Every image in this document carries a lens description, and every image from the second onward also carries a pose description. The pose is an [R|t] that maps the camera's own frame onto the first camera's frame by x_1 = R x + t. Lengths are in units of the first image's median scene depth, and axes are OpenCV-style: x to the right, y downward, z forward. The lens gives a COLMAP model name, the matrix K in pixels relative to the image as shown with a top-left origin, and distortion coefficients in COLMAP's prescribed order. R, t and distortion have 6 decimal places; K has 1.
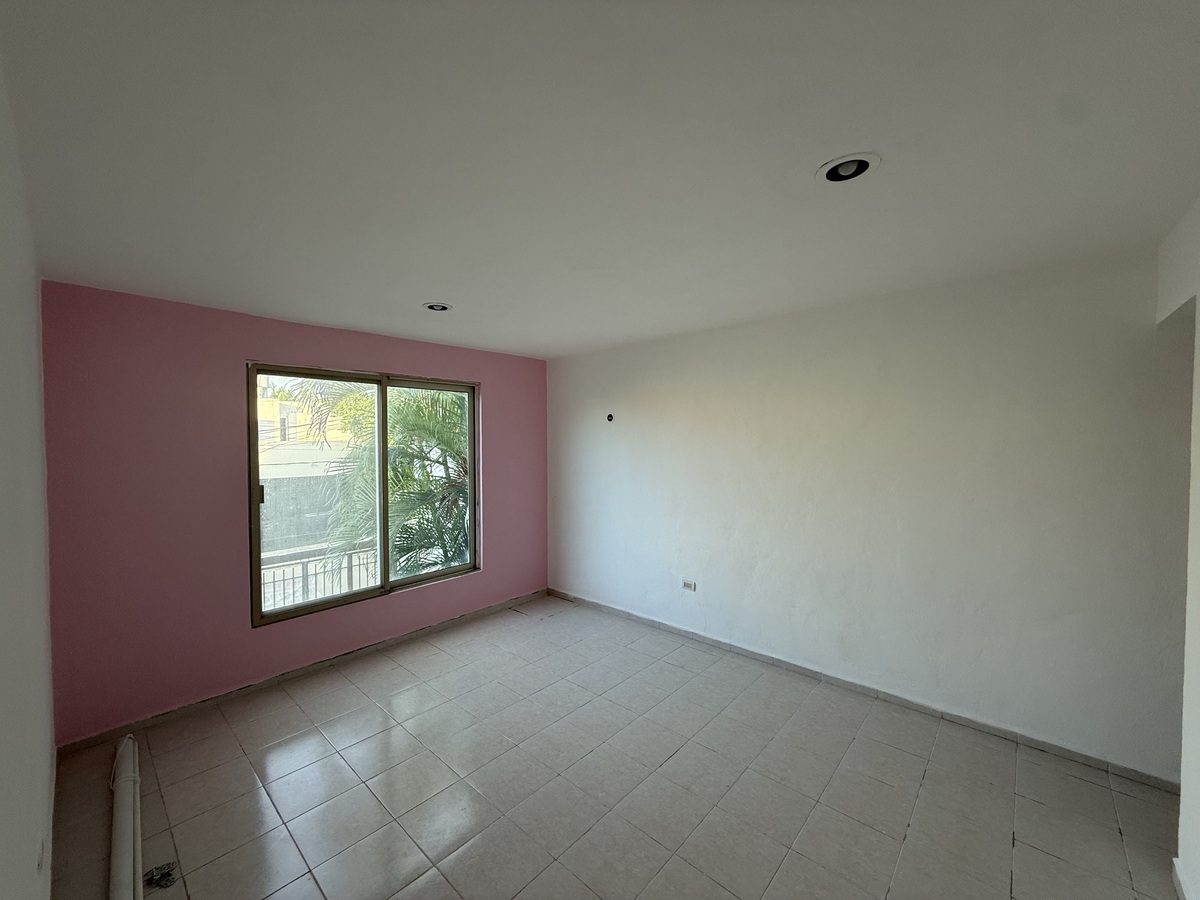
lens RADIAL K [[474.4, 0, 596.4], [0, 474.4, 450.2], [0, 0, 1]] dist [0.000929, 0.000423]
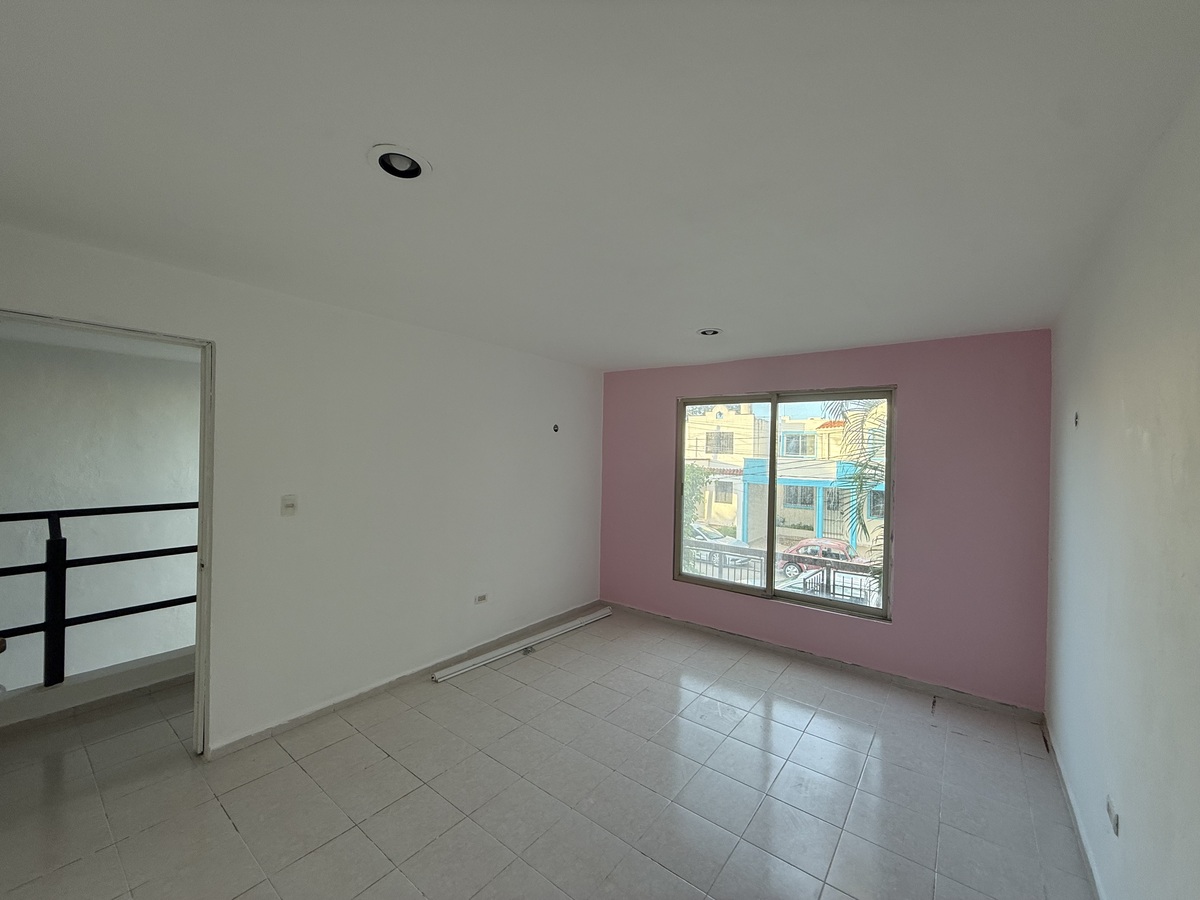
lens RADIAL K [[474.4, 0, 596.4], [0, 474.4, 450.2], [0, 0, 1]] dist [0.000929, 0.000423]
pose [[0.069469, 0.002184, -0.997582, 0.590683], [-0.044683, 0.999001, -0.000924, -0.010744], [0.996583, 0.044639, 0.069497, 0.528068]]
